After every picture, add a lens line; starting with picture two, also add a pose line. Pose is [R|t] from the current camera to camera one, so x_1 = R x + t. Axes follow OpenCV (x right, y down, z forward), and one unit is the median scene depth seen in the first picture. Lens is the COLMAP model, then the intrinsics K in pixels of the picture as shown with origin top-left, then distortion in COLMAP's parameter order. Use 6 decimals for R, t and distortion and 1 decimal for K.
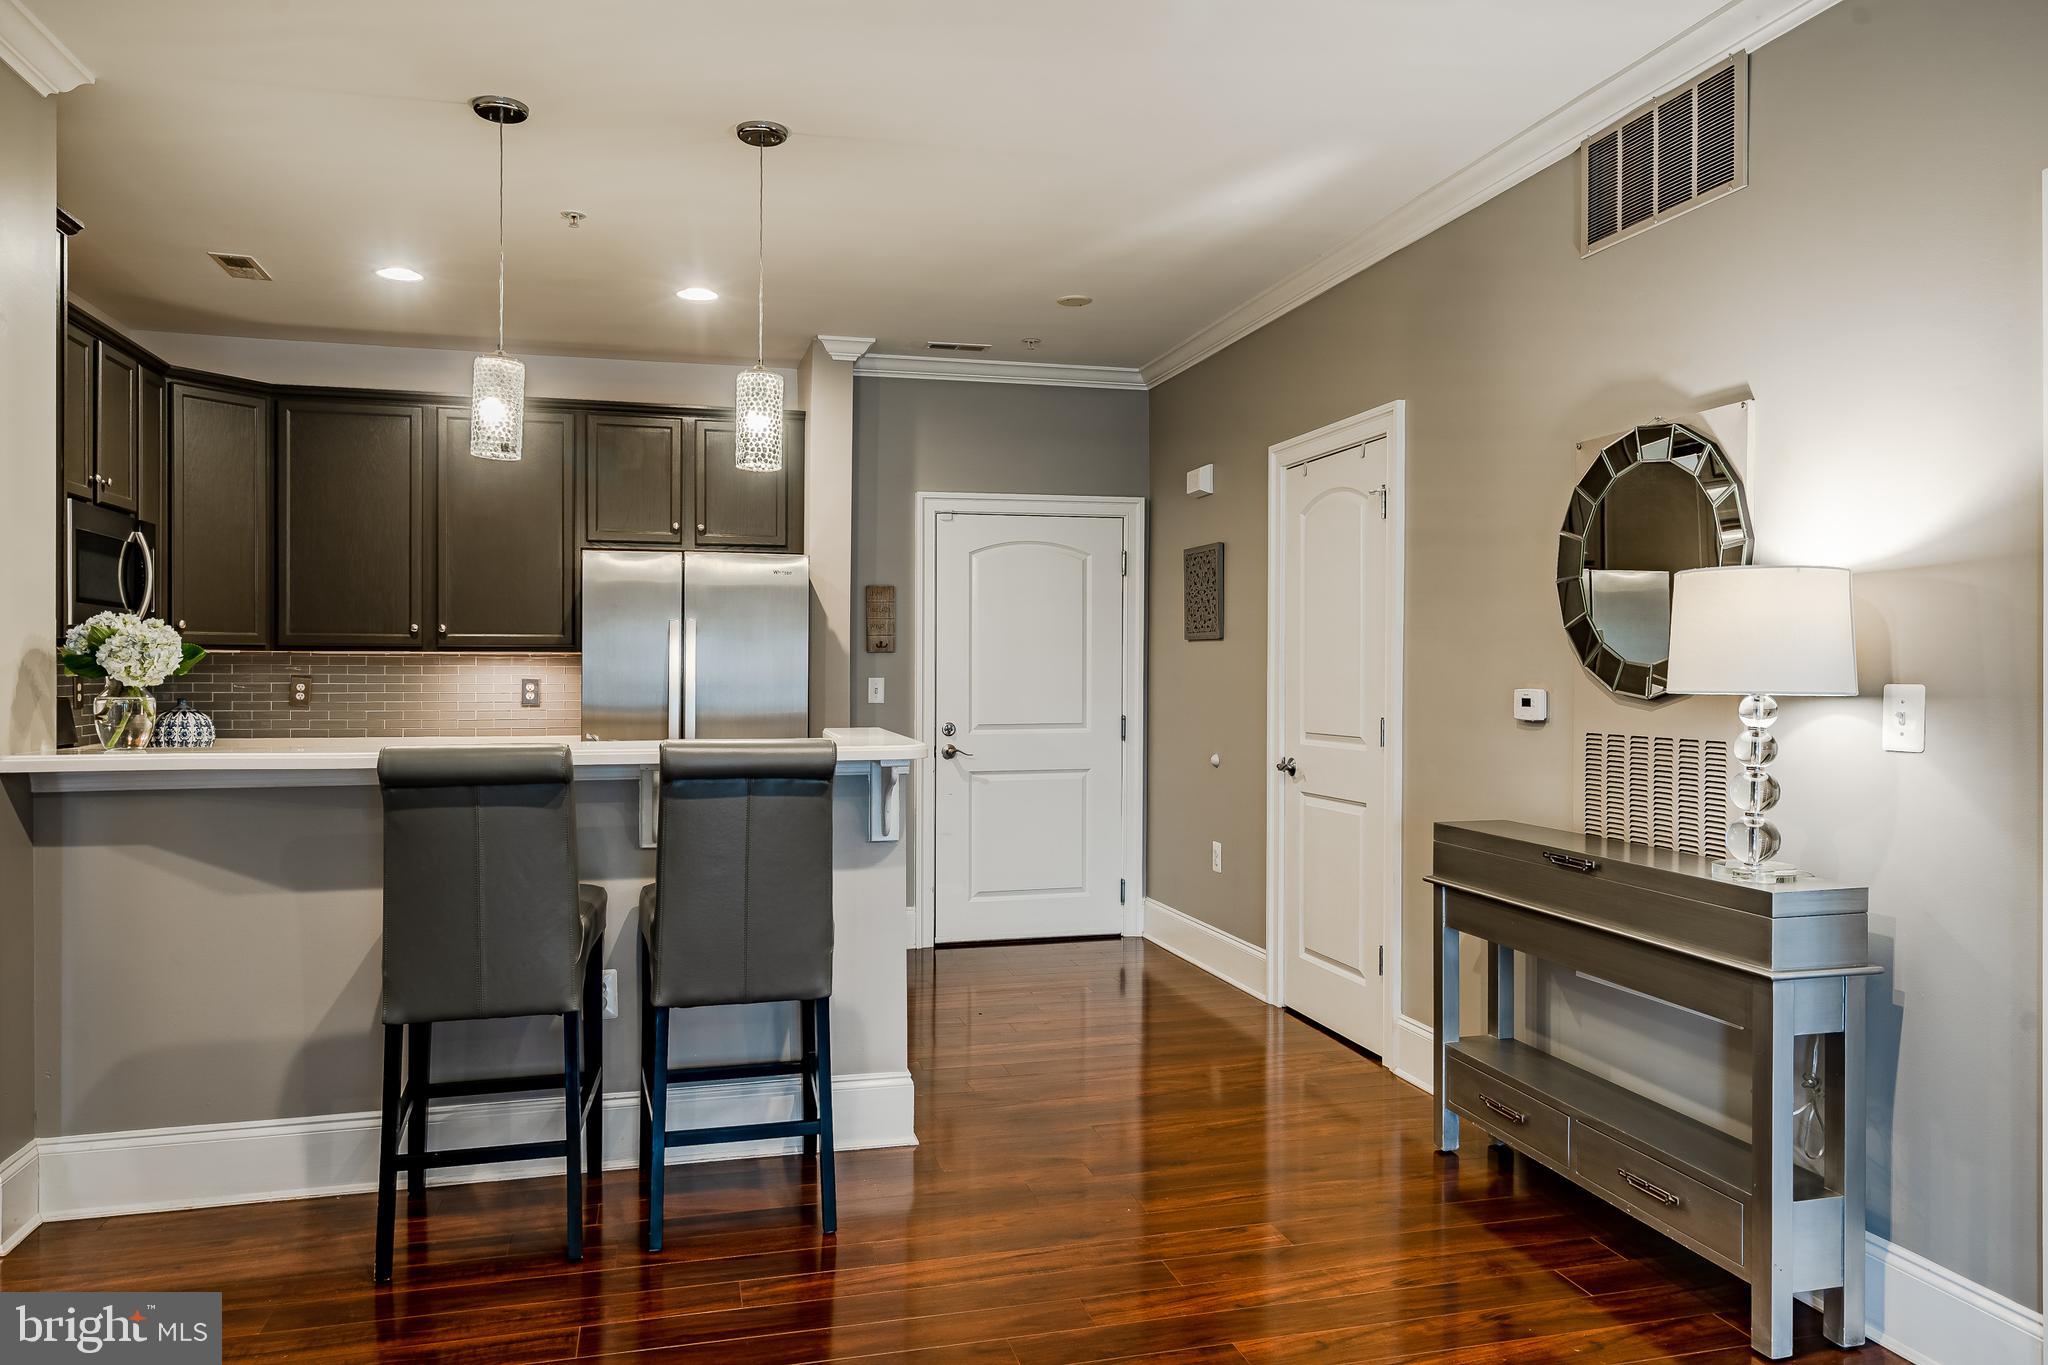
lens RADIAL K [[1390.2, 0, 1020.4], [0, 1390.2, 675.2], [0, 0, 1]] dist [-0.000691, 0.003273]
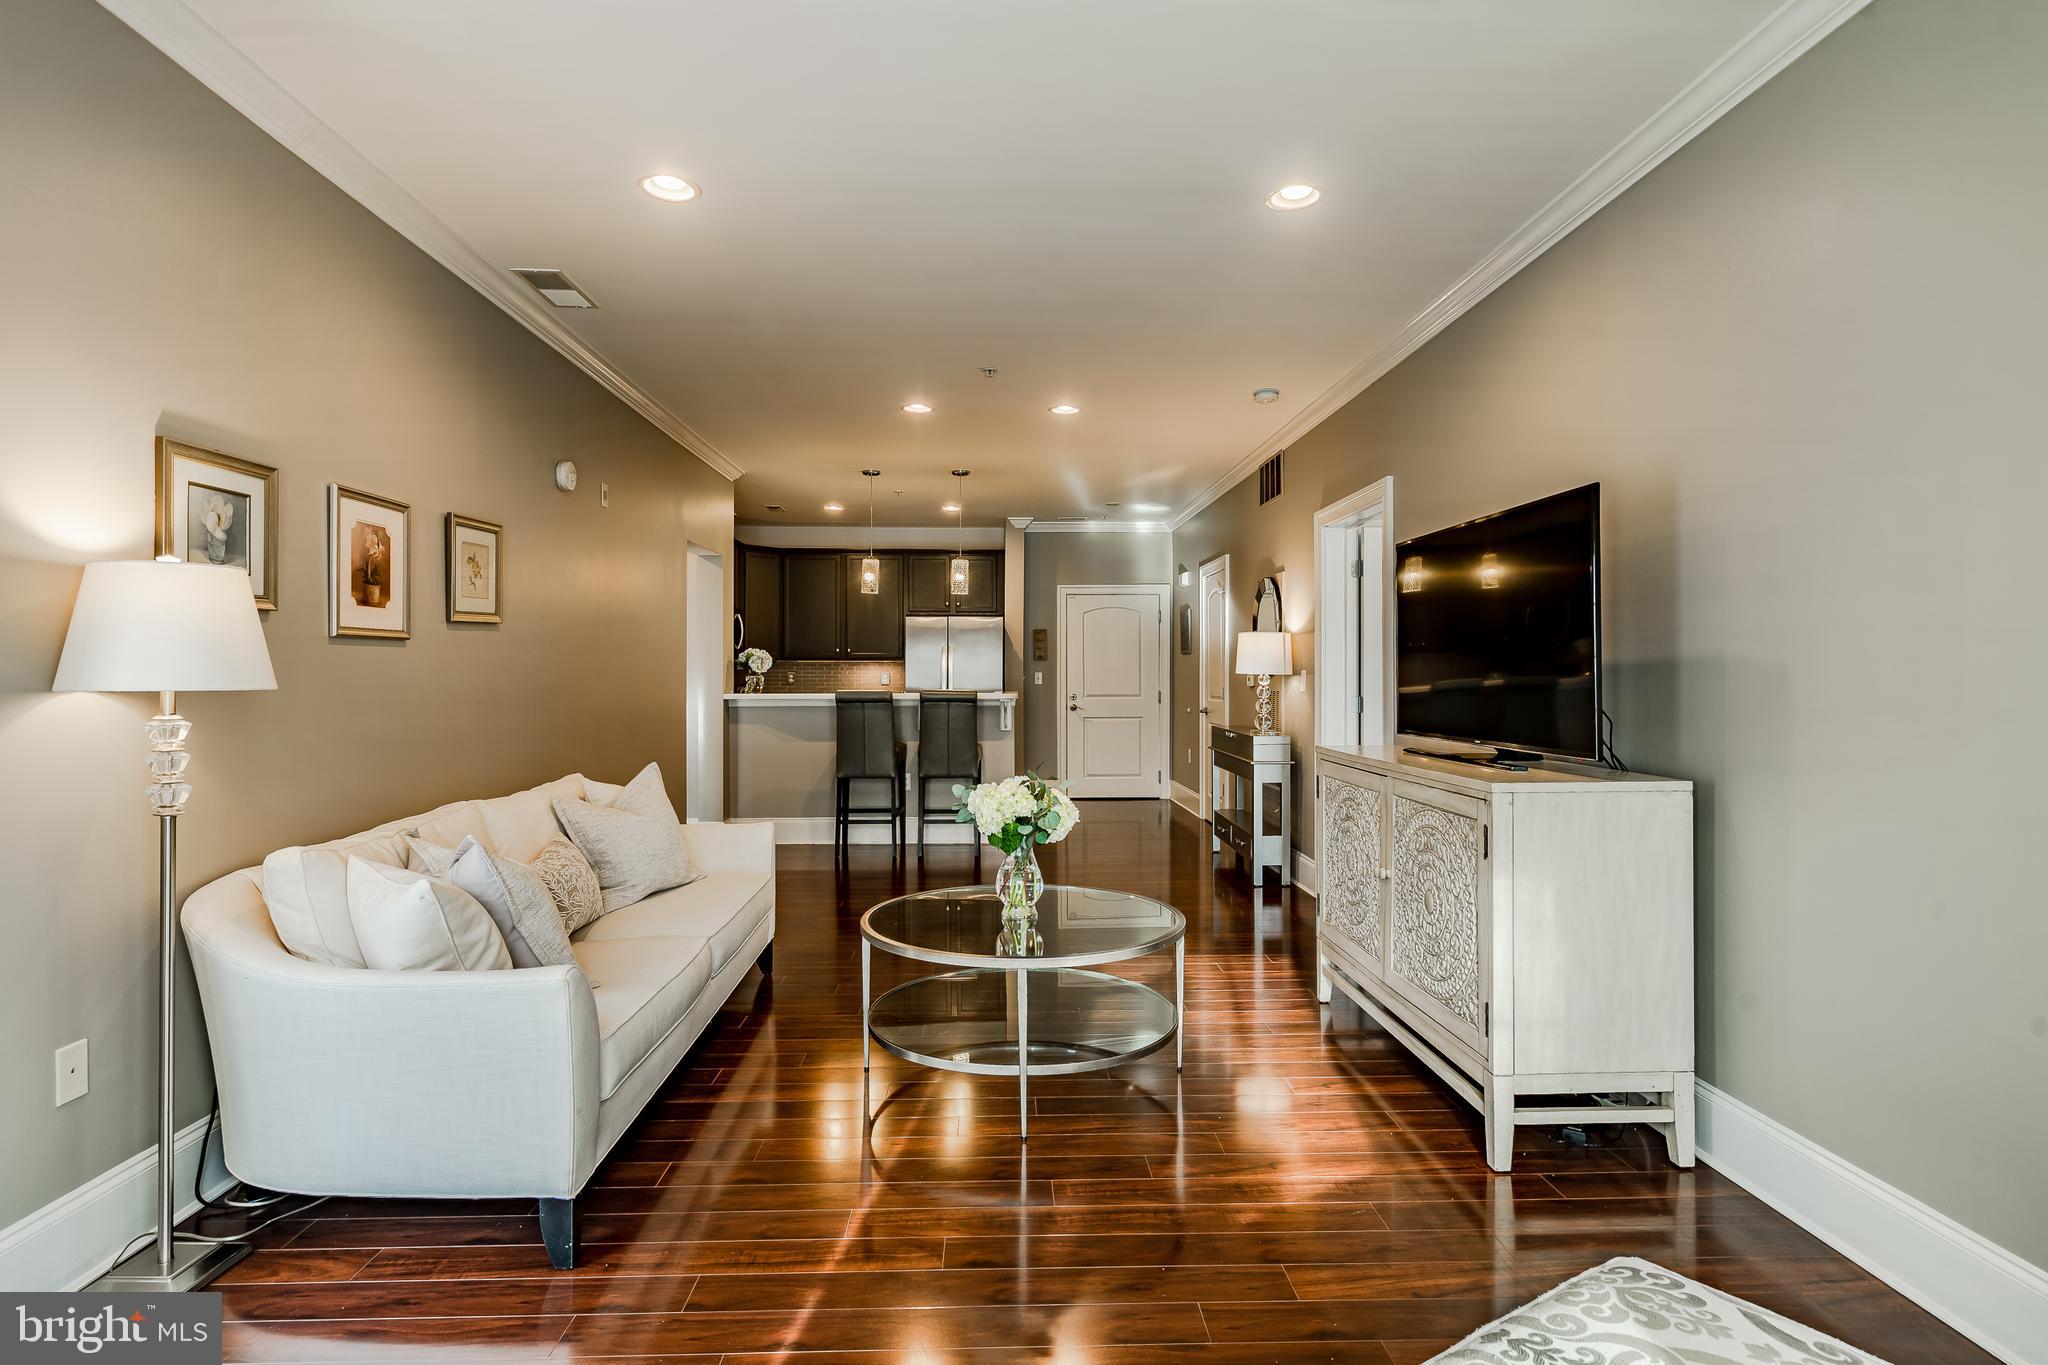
lens RADIAL K [[1078.6, 0, 1023.9], [0, 1078.6, 678.4], [0, 0, 1]] dist [0.001212, 0.001393]
pose [[0.975210, -0.000048, -0.221283, 0.400473], [0.000084, 1.000000, 0.000151, 0.017890], [0.221283, -0.000166, 0.975210, -1.035376]]
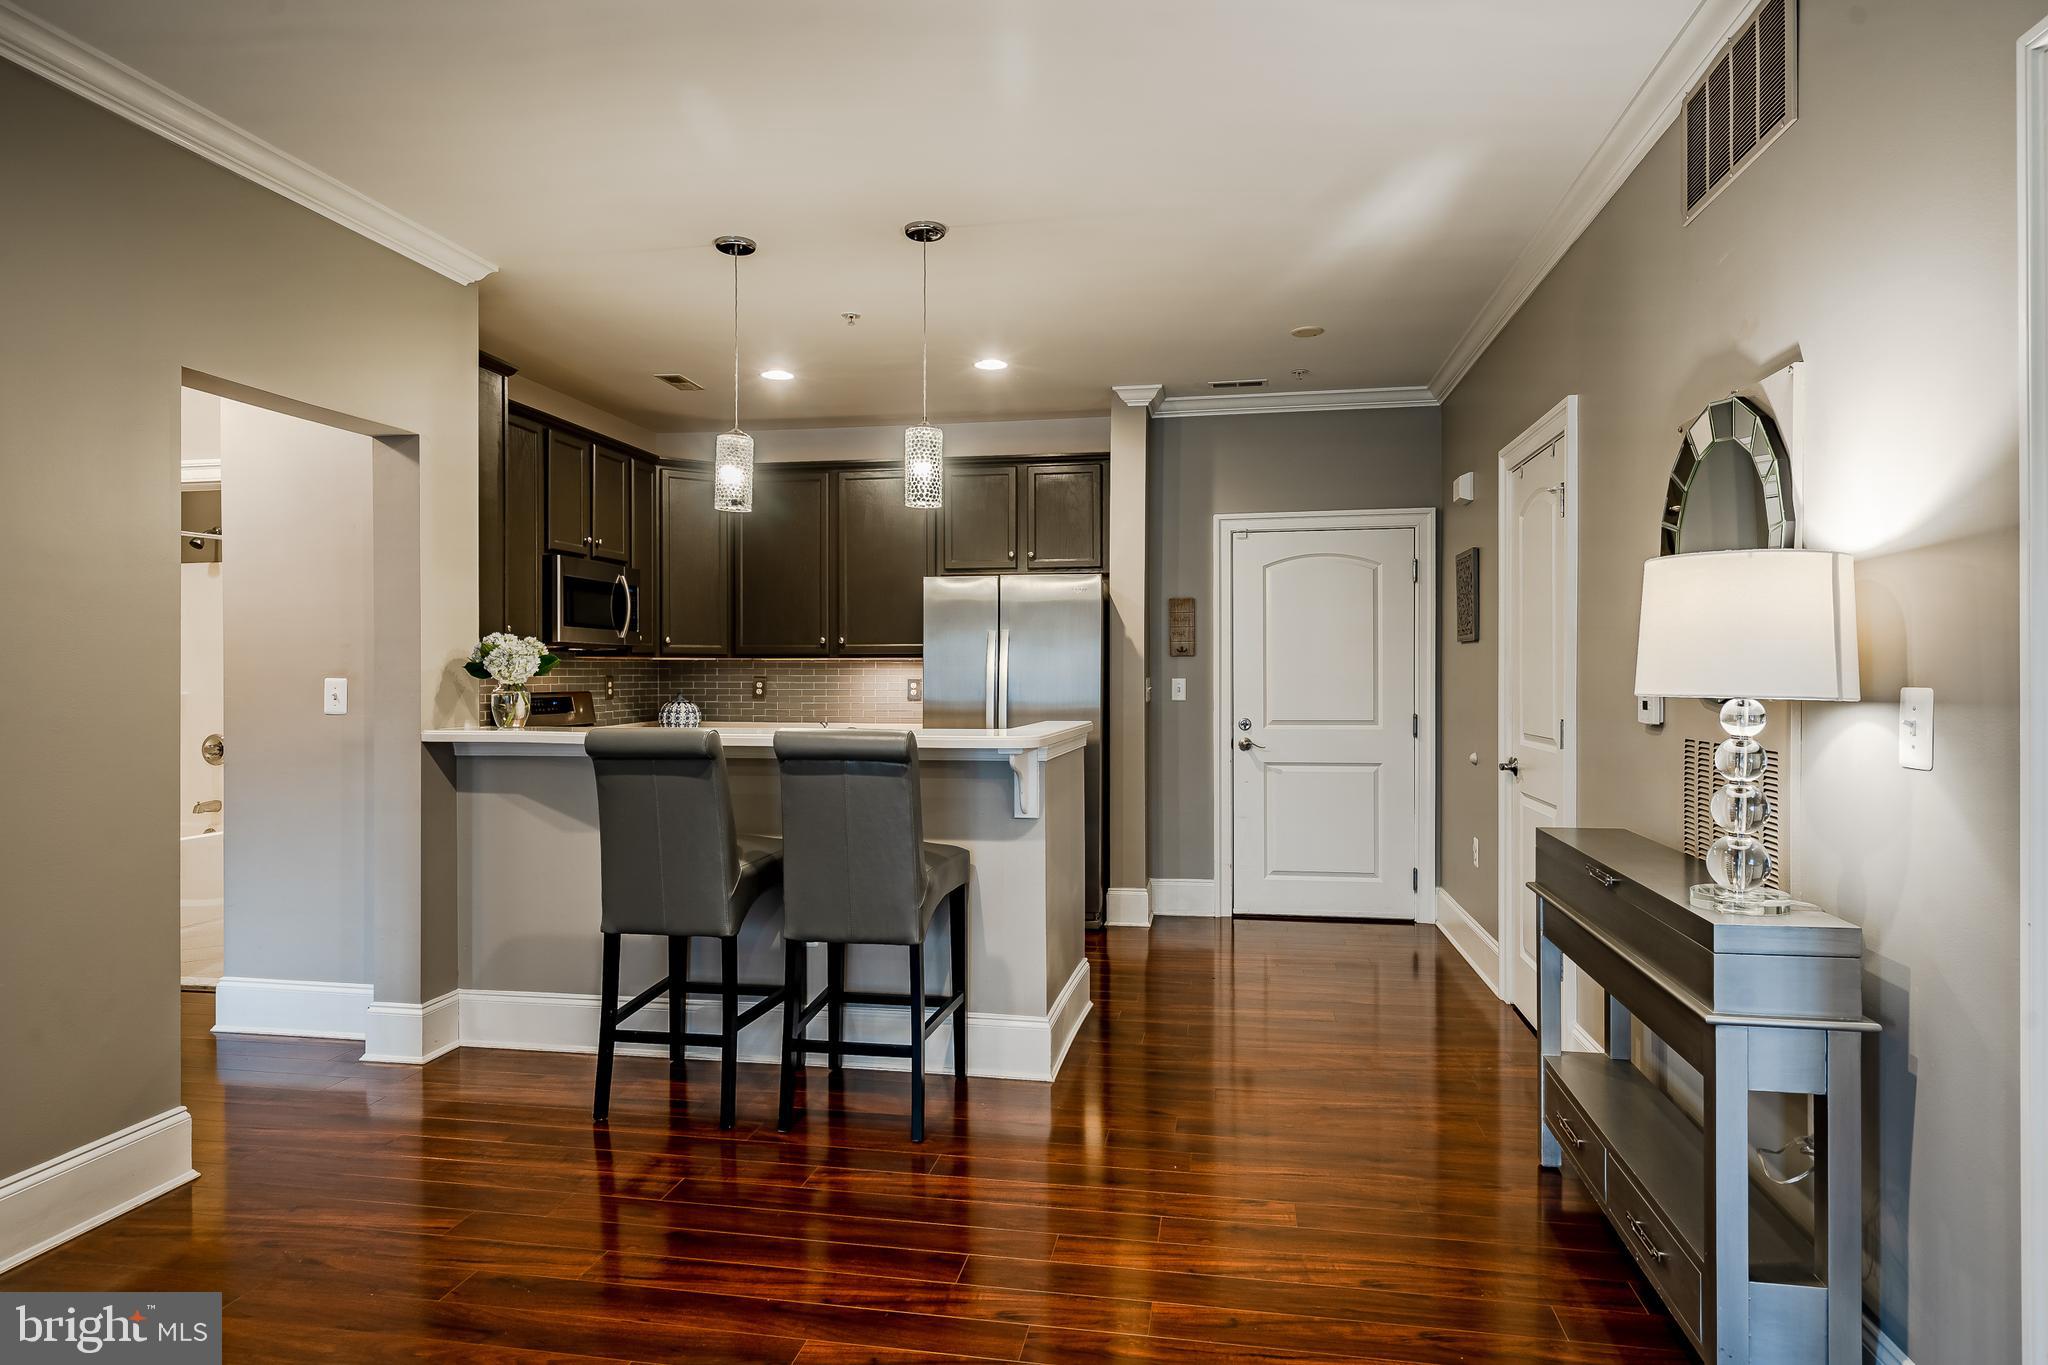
lens RADIAL K [[1185.4, 0, 1023.7], [0, 1185.4, 670.5], [0, 0, 1]] dist [0.002802, -0.000652]
pose [[0.906365, -0.002075, -0.422490, 0.321581], [0.000203, 0.999990, -0.004475, -0.000406], [0.422495, 0.003971, 0.906357, 0.093364]]
